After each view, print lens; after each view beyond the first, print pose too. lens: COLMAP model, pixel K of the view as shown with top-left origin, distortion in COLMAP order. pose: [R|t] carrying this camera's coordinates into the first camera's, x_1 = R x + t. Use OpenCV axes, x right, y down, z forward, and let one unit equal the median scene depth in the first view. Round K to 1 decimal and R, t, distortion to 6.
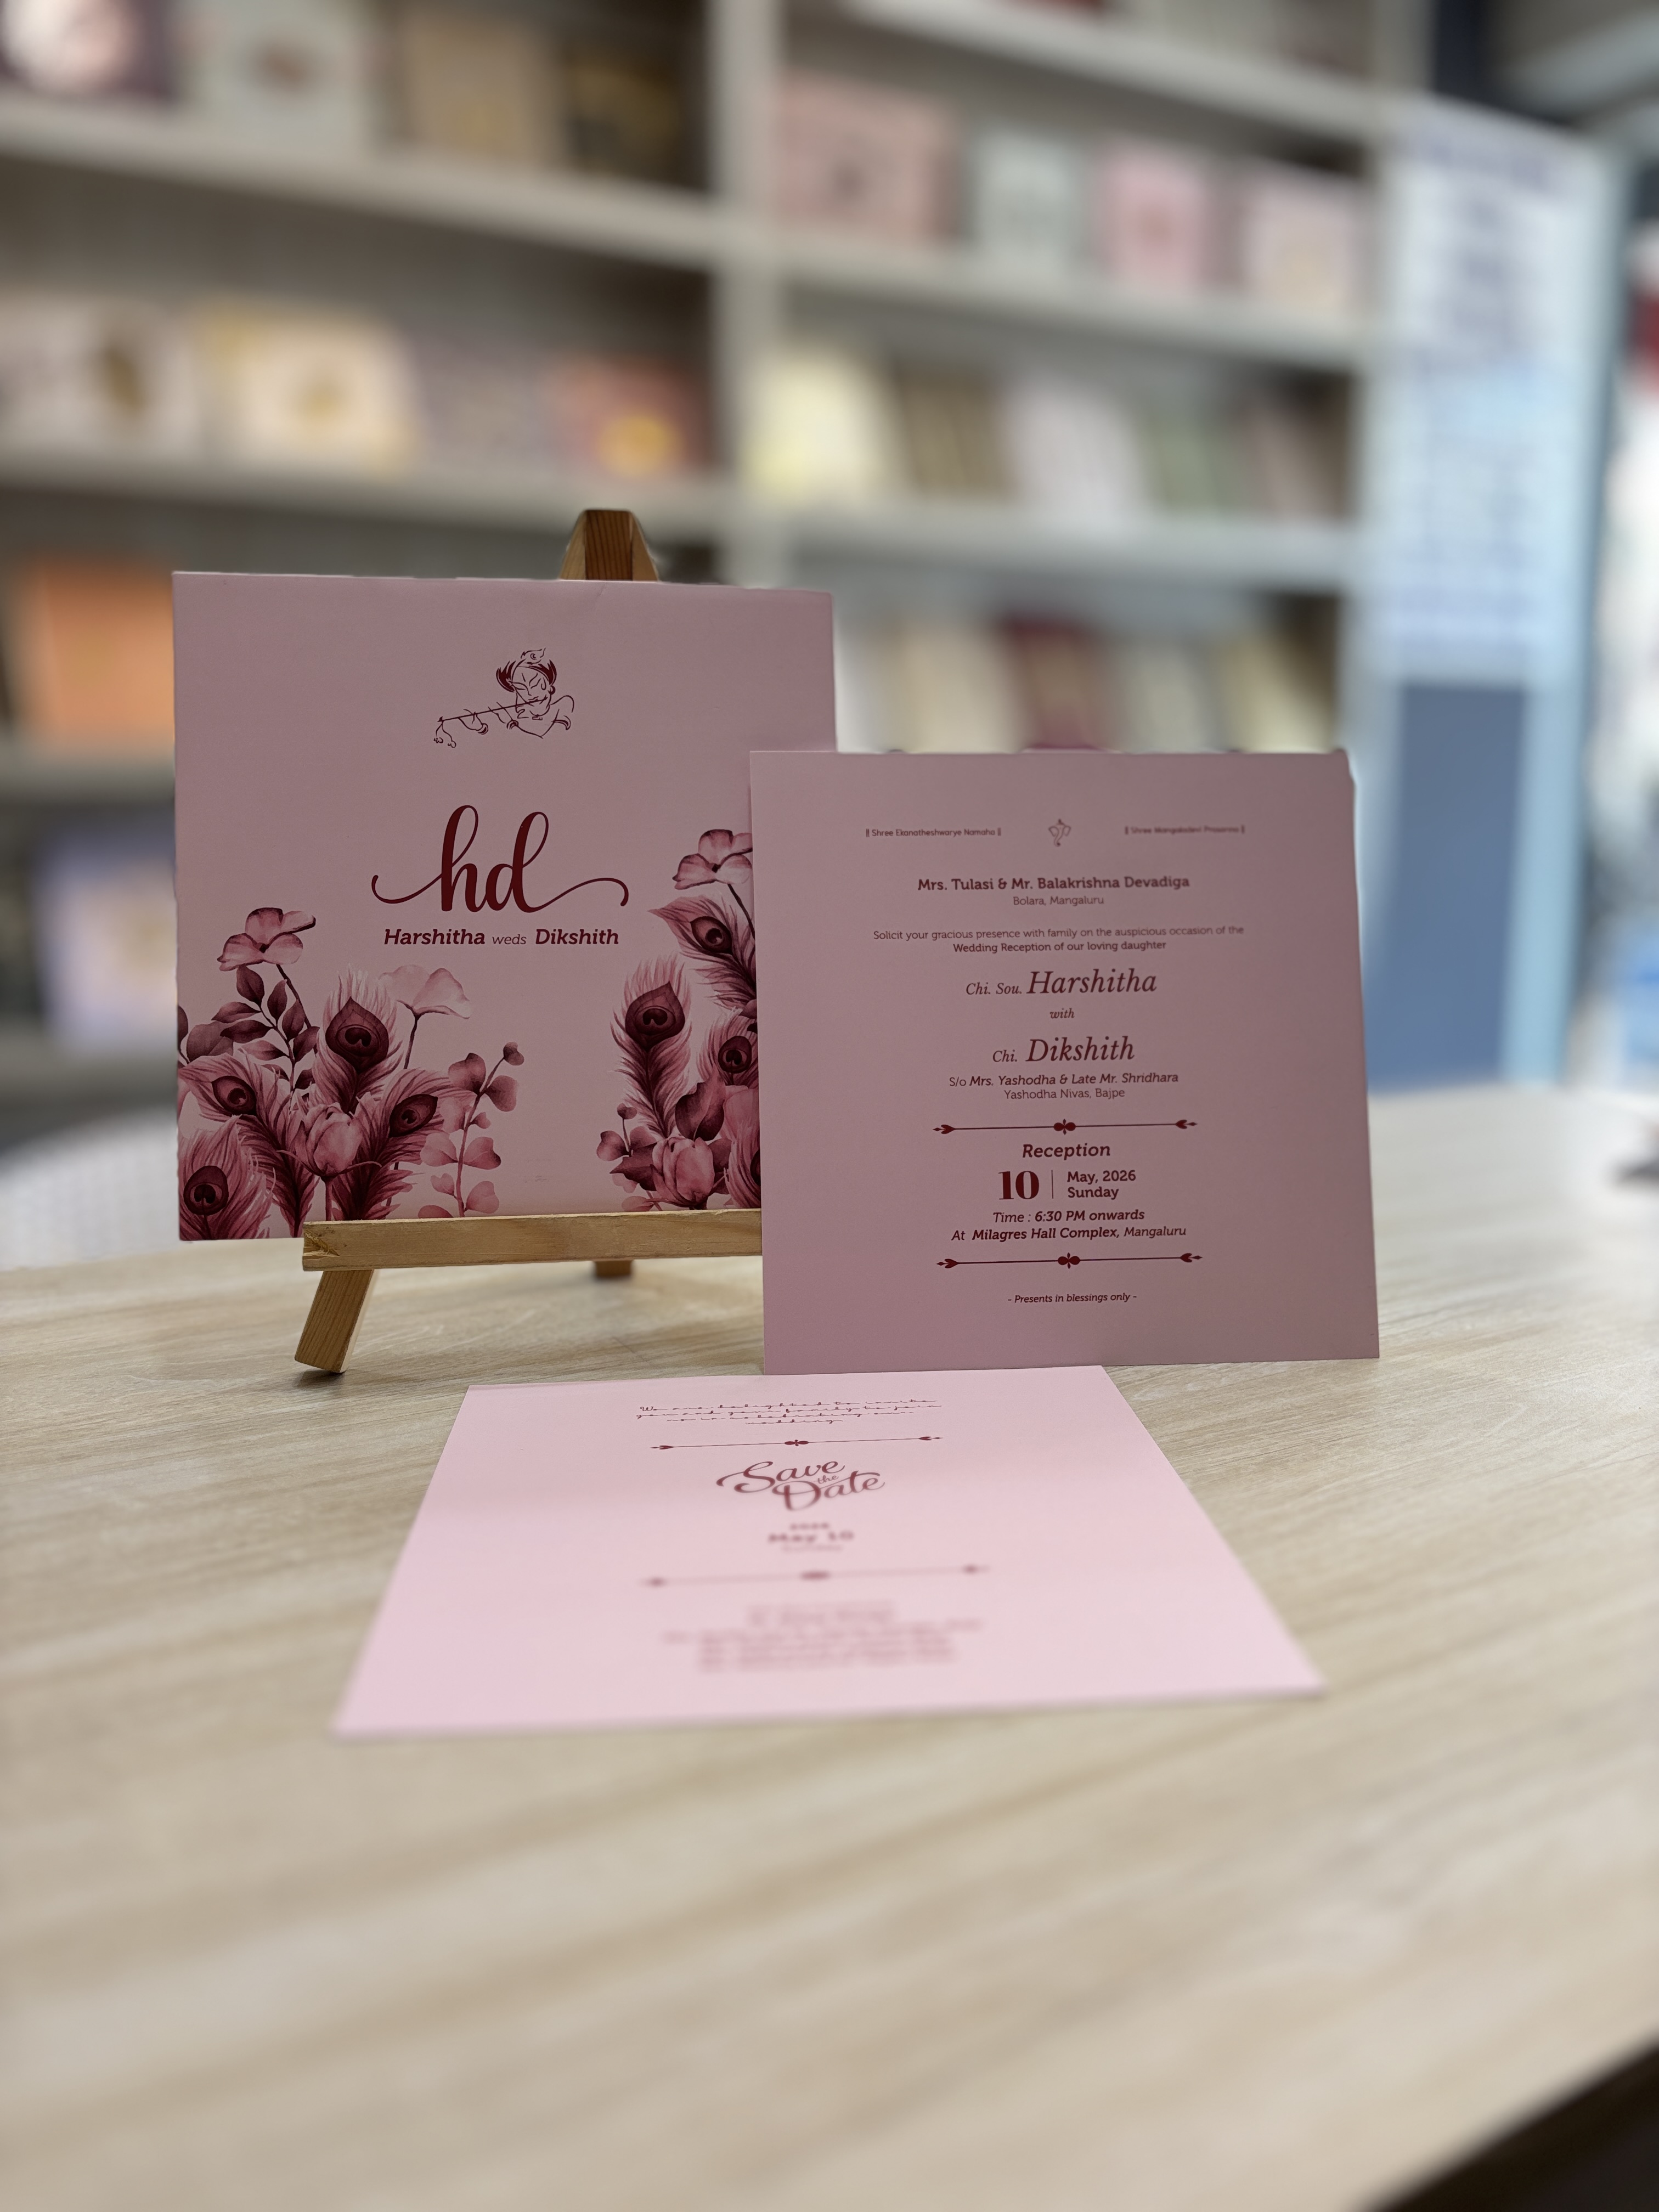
lens RADIAL K [[1687.9, 0, 818.8], [0, 1687.9, 1112.2], [0, 0, 1]] dist [-0.004397, 0.008301]
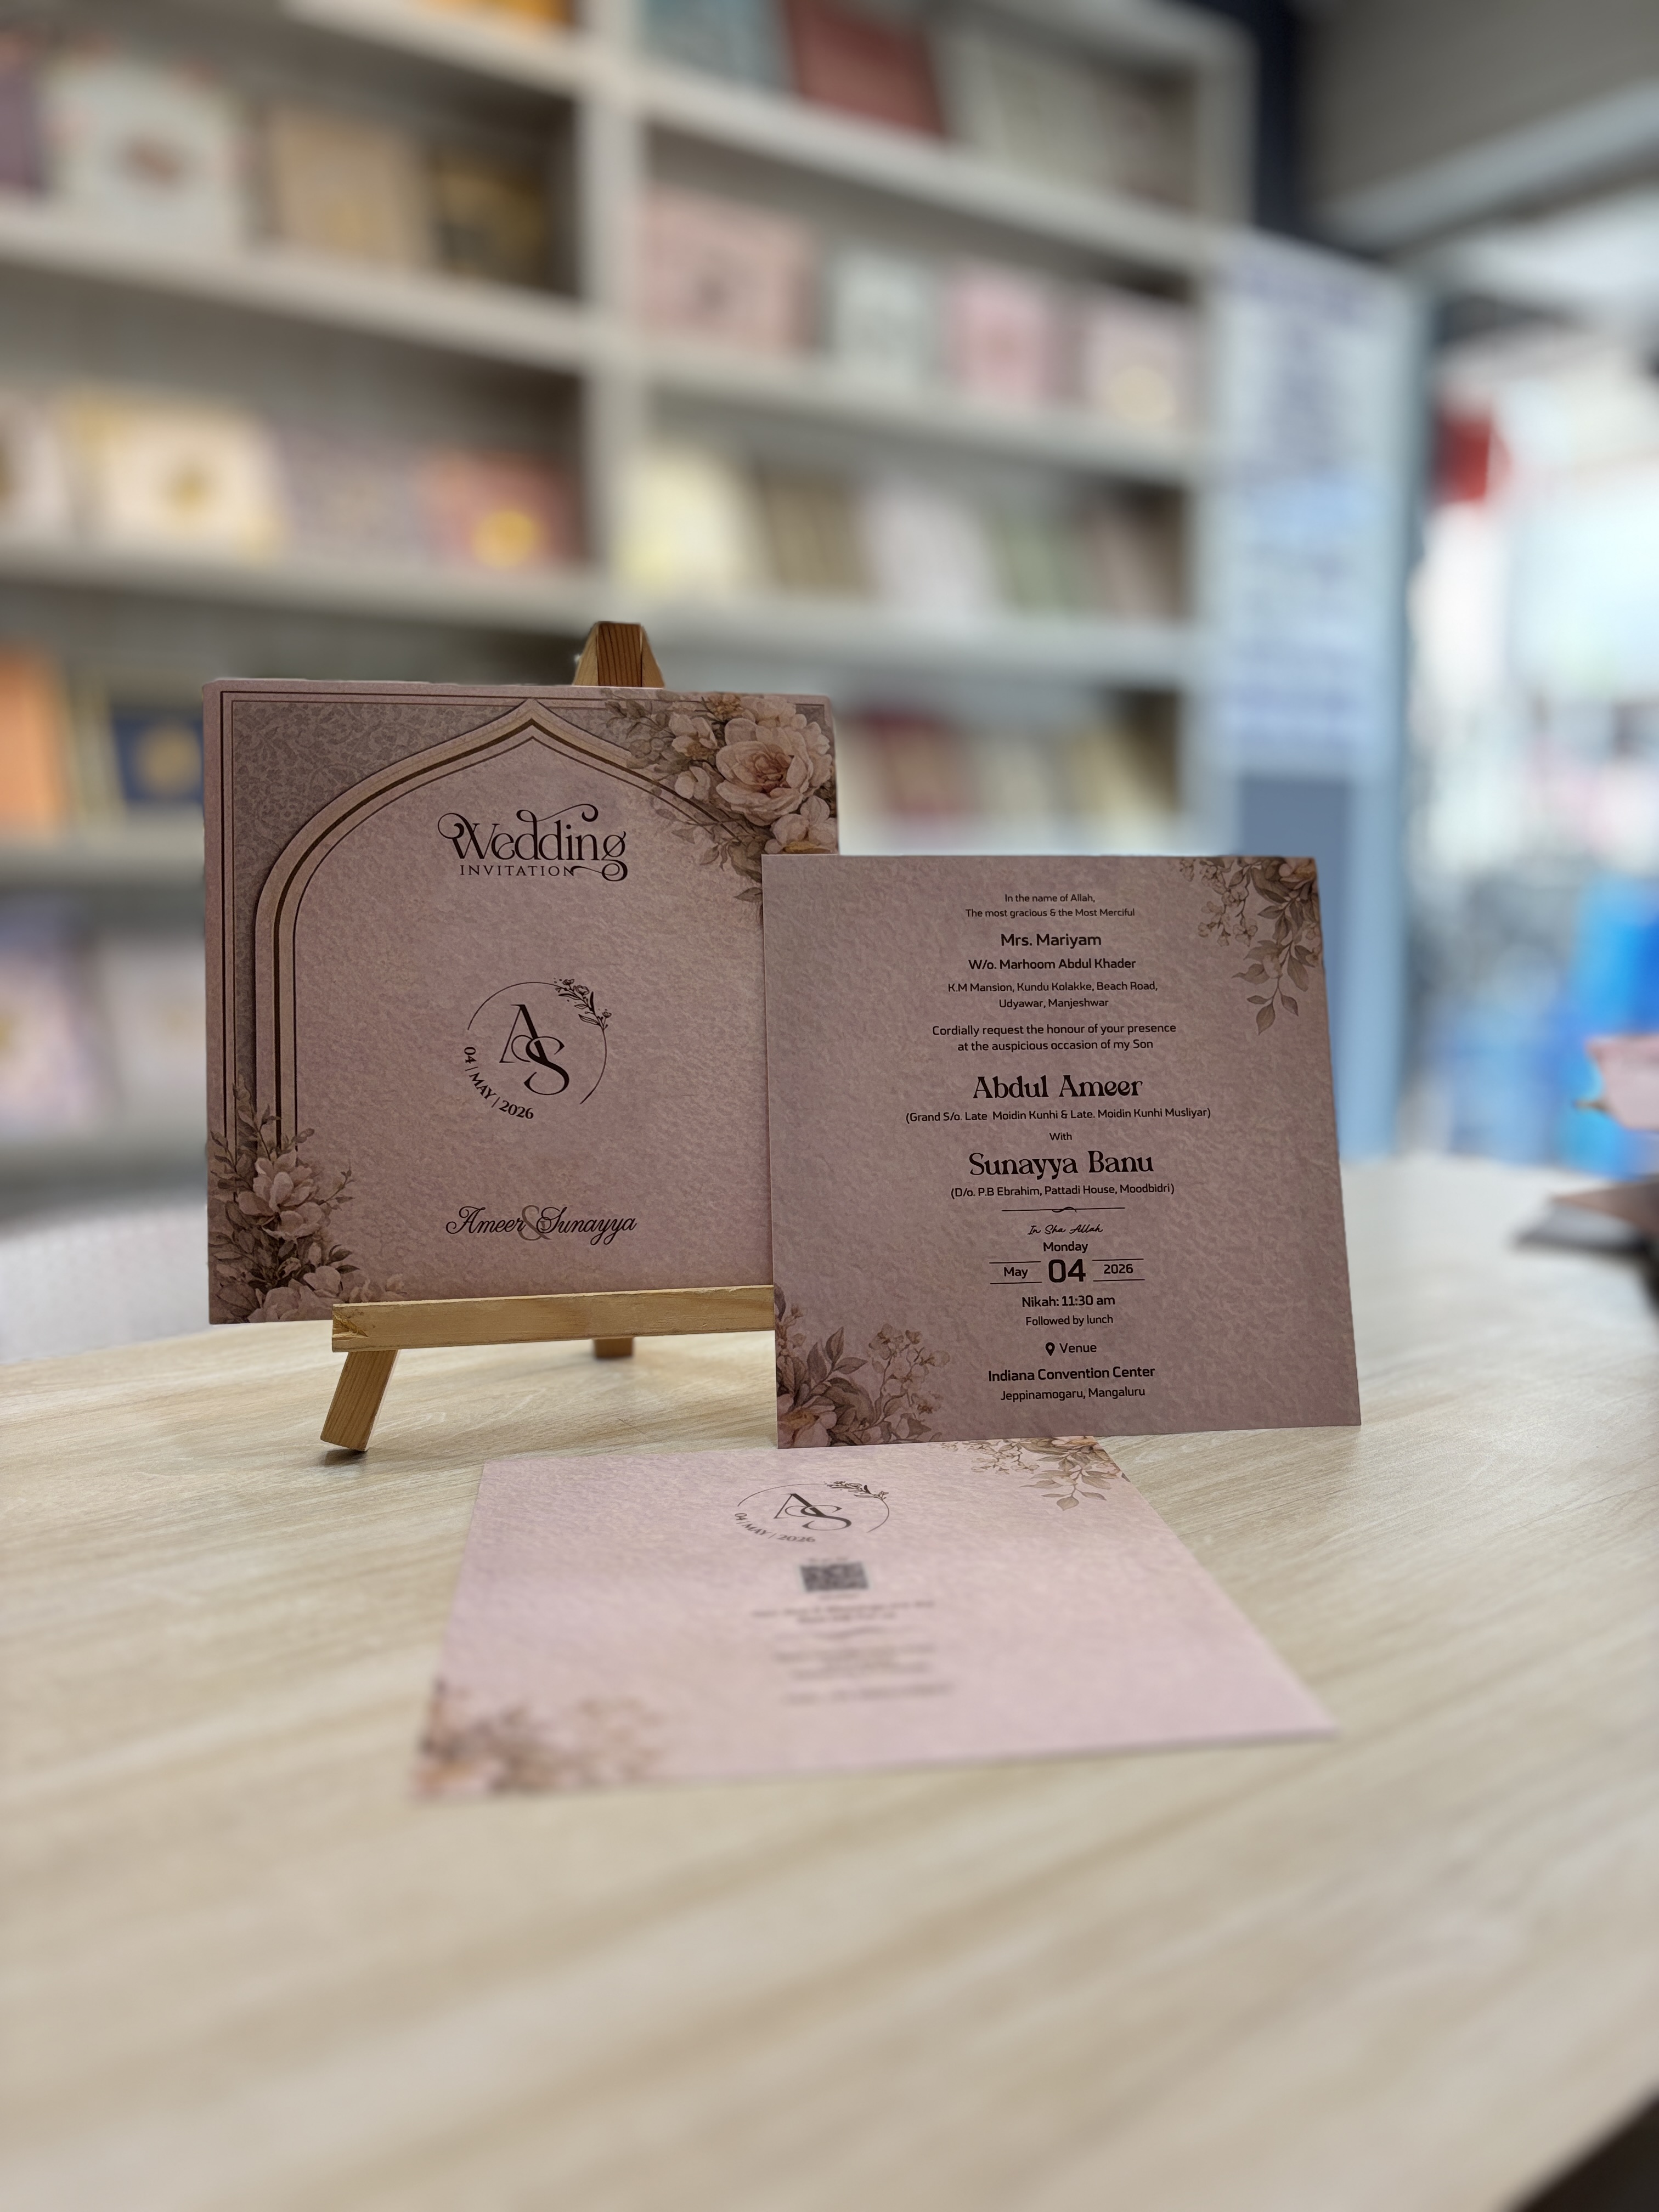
lens RADIAL K [[1687.9, 0, 818.8], [0, 1687.9, 1112.2], [0, 0, 1]] dist [-0.004397, 0.008301]
pose [[0.994880, -0.012571, 0.100279, -0.110980], [0.017370, 0.998738, -0.047128, -0.001748], [-0.099560, 0.048629, 0.993843, -0.037002]]
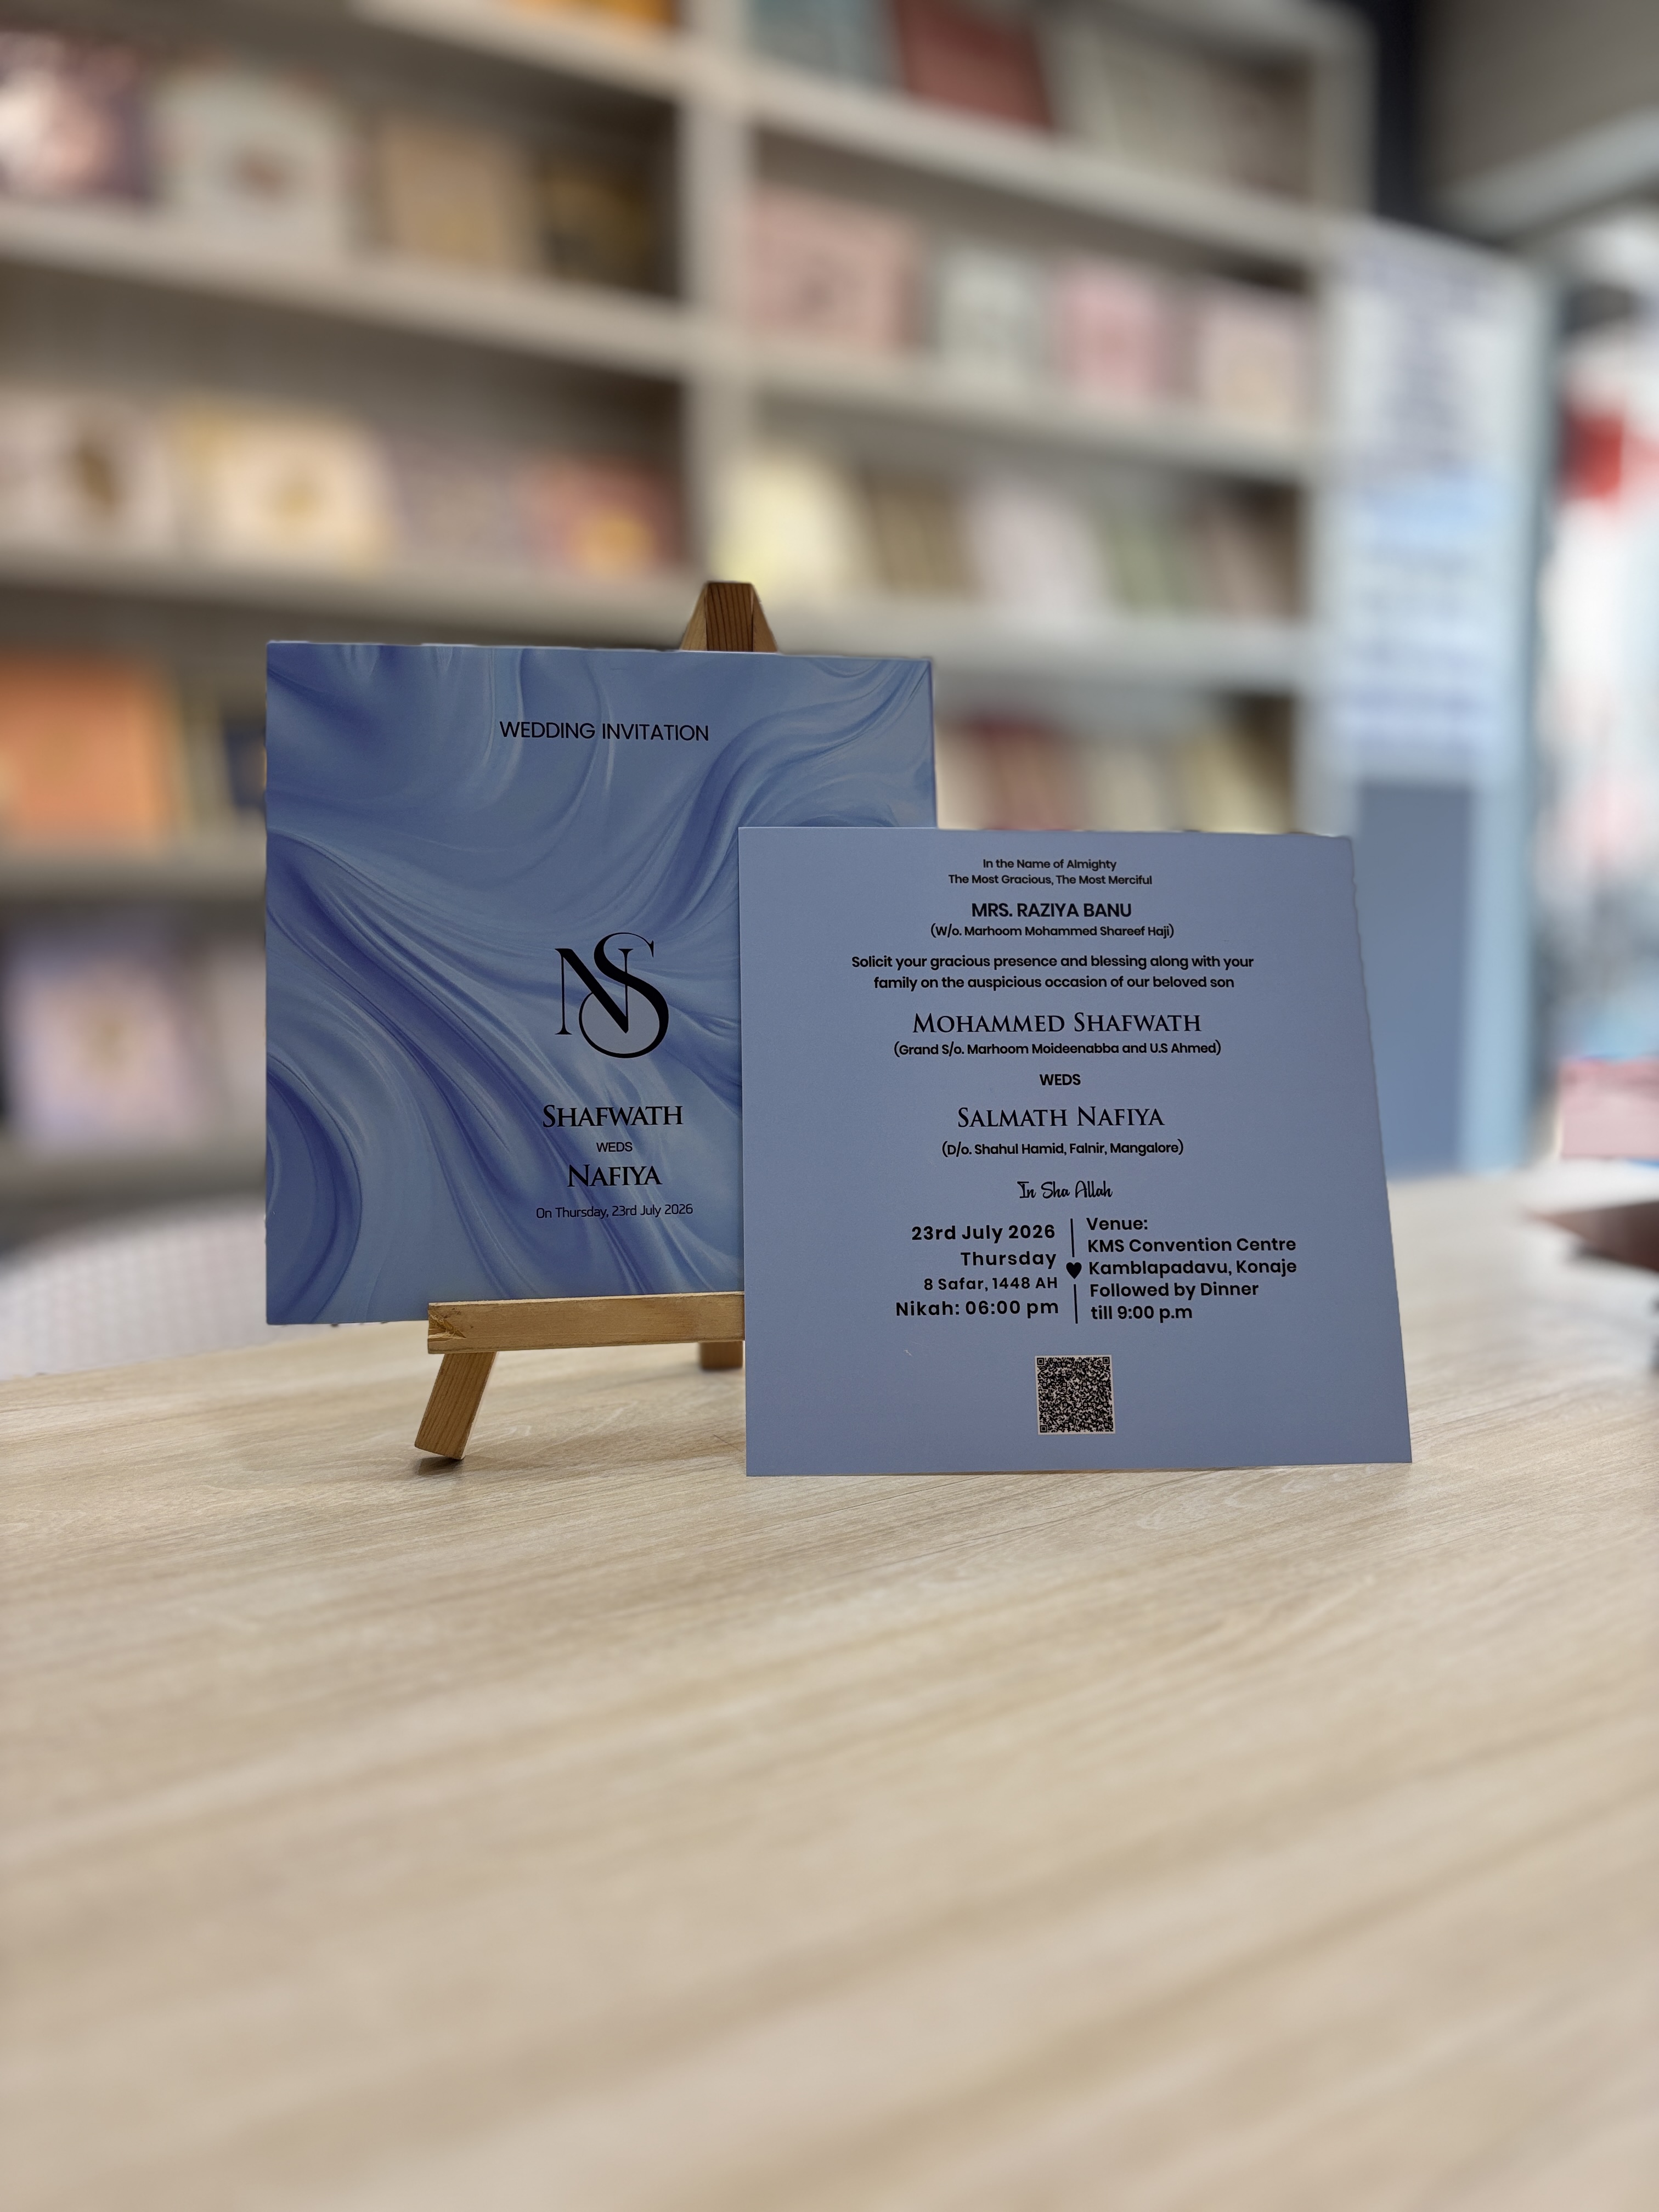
lens RADIAL K [[1687.9, 0, 818.8], [0, 1687.9, 1112.2], [0, 0, 1]] dist [-0.004397, 0.008301]
pose [[0.999154, -0.009568, 0.039988, -0.108644], [0.011898, 0.998221, -0.058424, 0.009038], [-0.039358, 0.058851, 0.997491, 0.046350]]
